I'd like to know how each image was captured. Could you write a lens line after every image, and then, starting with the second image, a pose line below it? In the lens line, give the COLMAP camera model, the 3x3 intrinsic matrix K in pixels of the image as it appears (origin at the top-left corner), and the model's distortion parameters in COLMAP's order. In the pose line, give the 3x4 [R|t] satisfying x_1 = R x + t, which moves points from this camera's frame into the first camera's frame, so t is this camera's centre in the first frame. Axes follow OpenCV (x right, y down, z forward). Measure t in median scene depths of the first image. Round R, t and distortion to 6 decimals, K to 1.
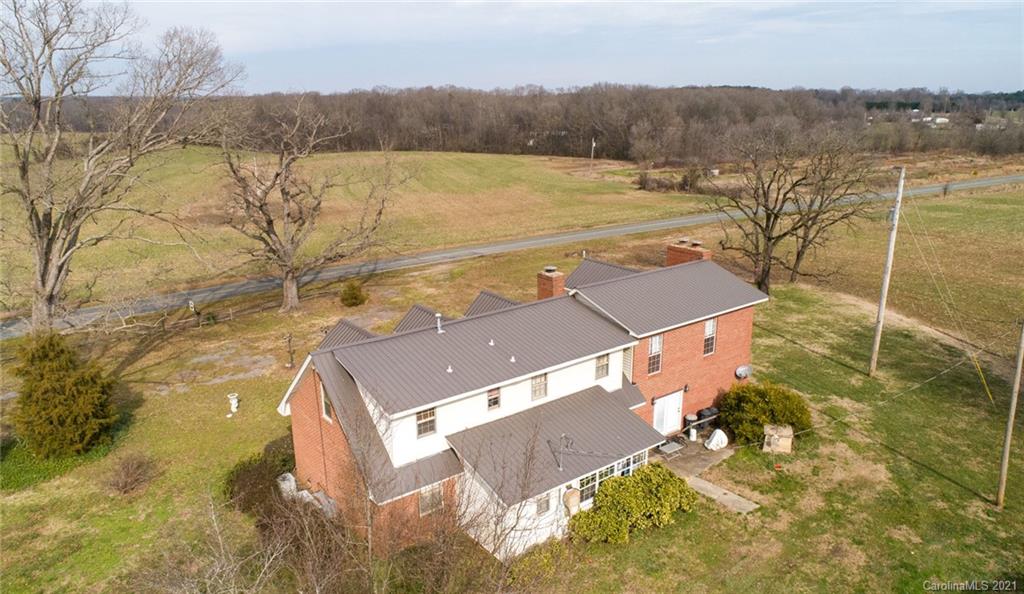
lens RADIAL K [[603.5, 0, 512.0], [0, 603.5, 297.0], [0, 0, 1]] dist [0.000227, -0.000090]
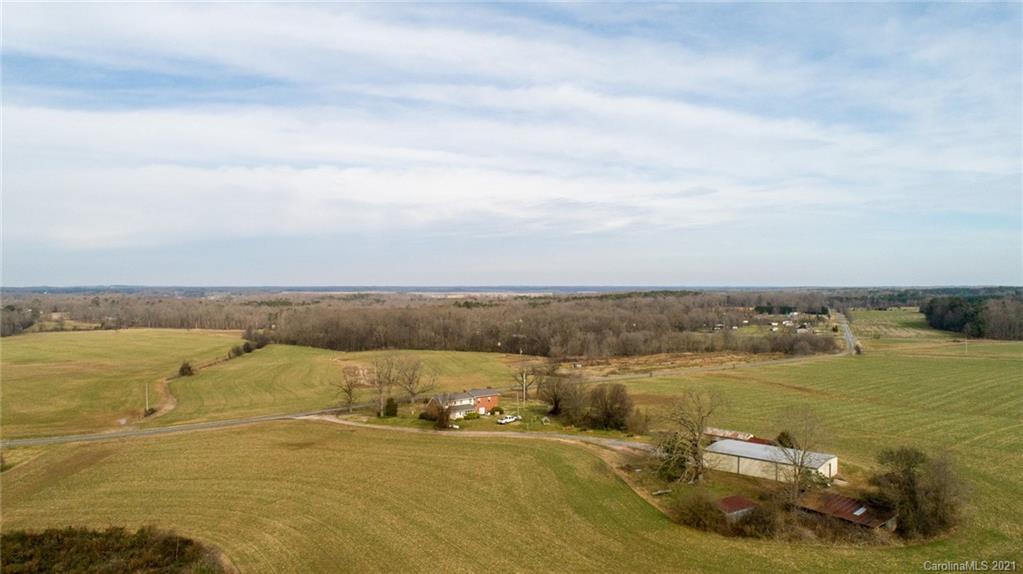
lens RADIAL K [[729.6, 0, 511.5], [0, 729.6, 287.0], [0, 0, 1]] dist [-0.000168, -0.000039]
pose [[0.999931, -0.001751, -0.011613, 0.098608], [-0.001613, 0.958978, -0.283476, 0.169636], [0.011633, 0.283475, 0.958909, -1.031491]]
